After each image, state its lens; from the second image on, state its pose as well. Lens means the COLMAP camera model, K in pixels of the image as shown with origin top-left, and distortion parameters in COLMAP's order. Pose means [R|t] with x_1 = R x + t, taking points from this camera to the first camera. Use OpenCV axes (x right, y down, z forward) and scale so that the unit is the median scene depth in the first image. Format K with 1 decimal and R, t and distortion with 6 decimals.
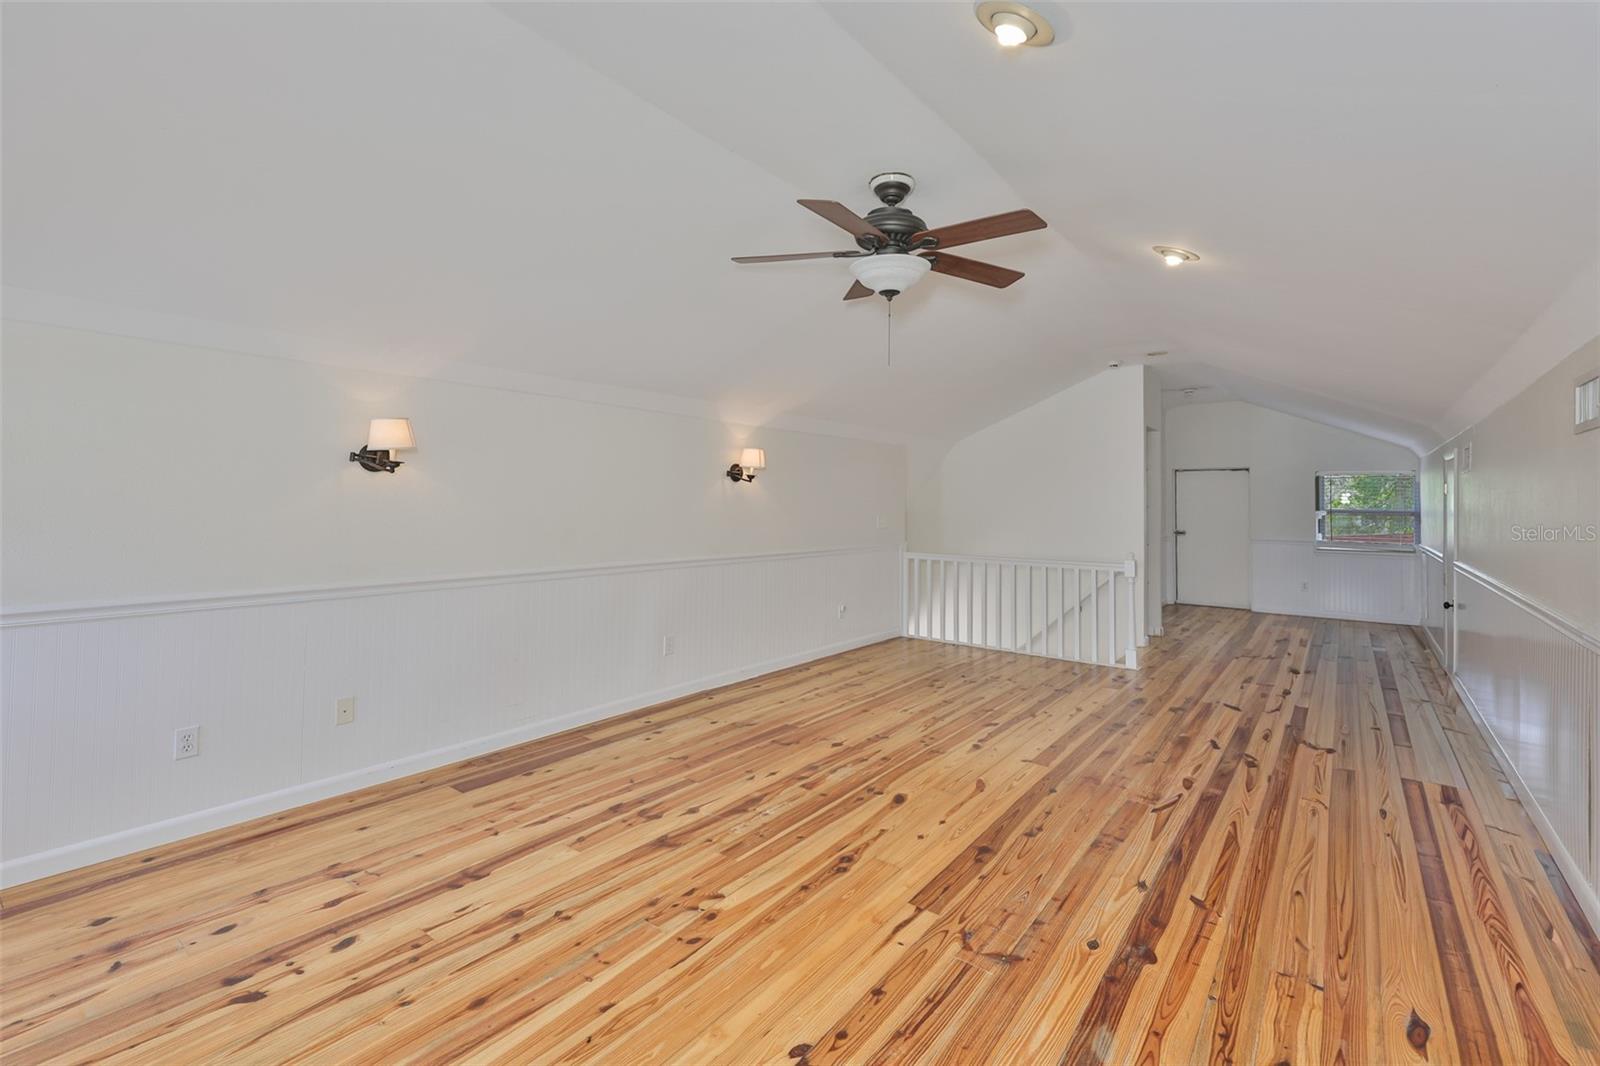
lens RADIAL K [[686.4, 0, 800.2], [0, 686.4, 499.4], [0, 0, 1]] dist [-0.000225, -0.000076]
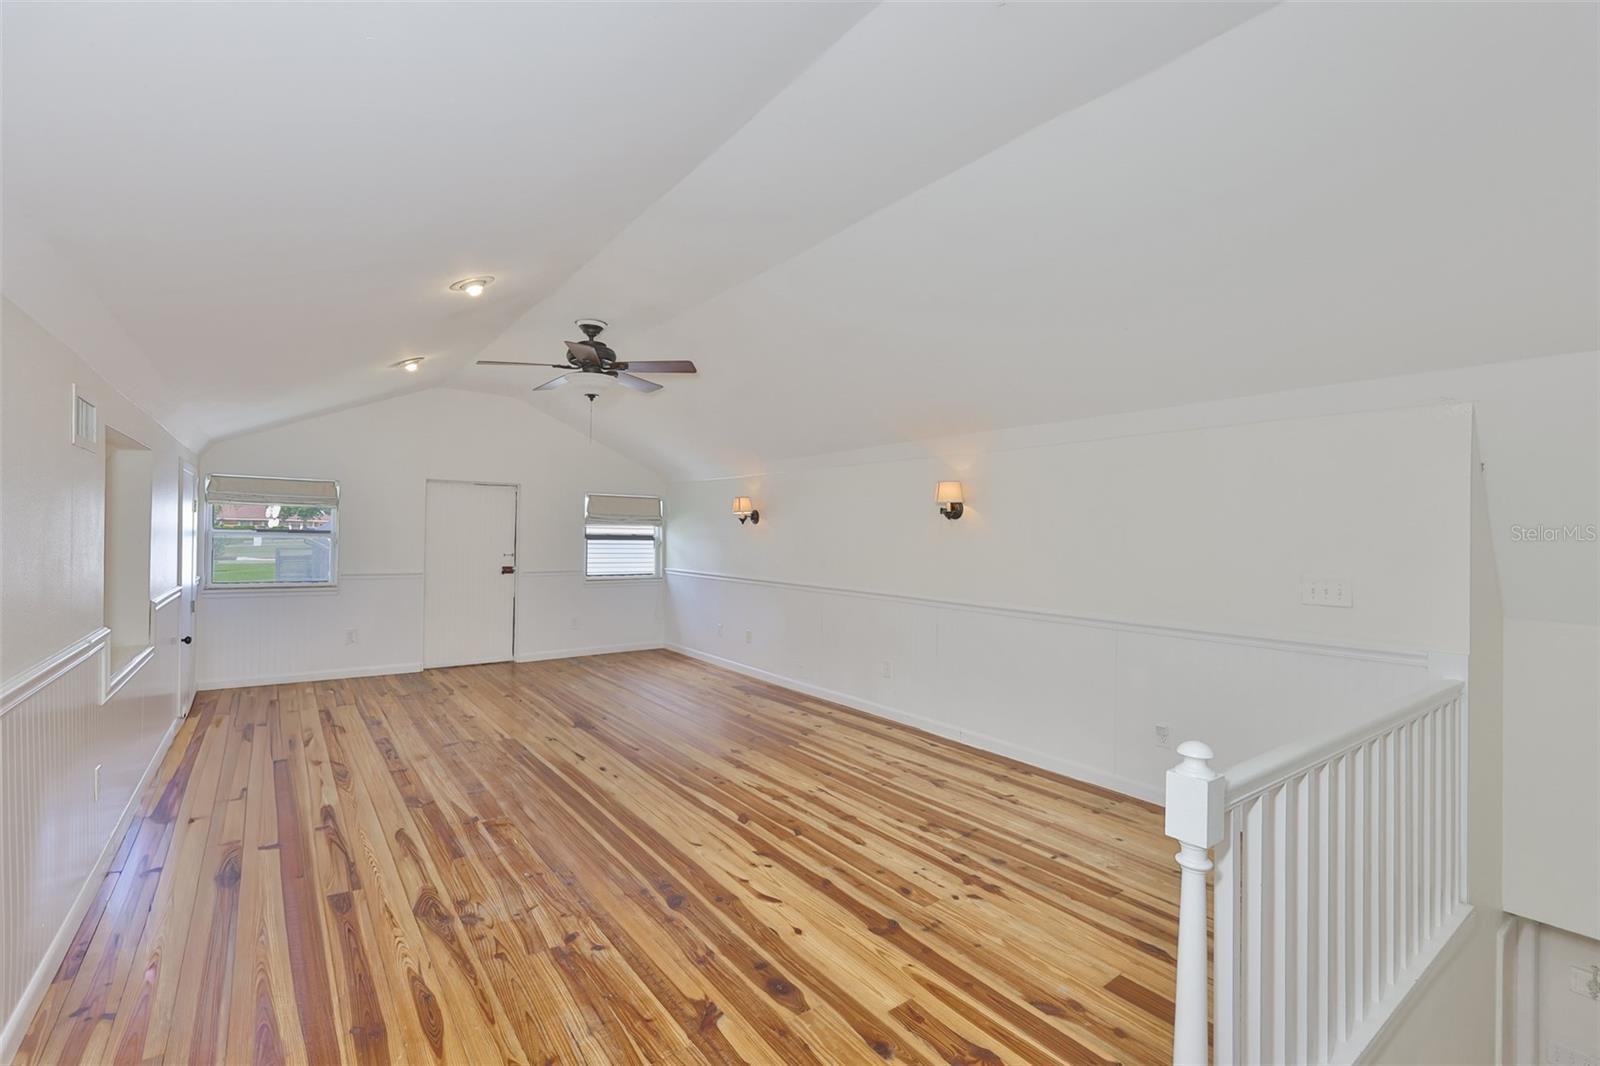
lens RADIAL K [[703.9, 0, 800.0], [0, 703.9, 533.0], [0, 0, 1]] dist [-0.000659, -0.000107]
pose [[-0.252083, -0.022284, -0.967449, 1.537626], [-0.021101, 0.999624, -0.017527, 0.026164], [0.967476, 0.015996, -0.252458, 1.859086]]
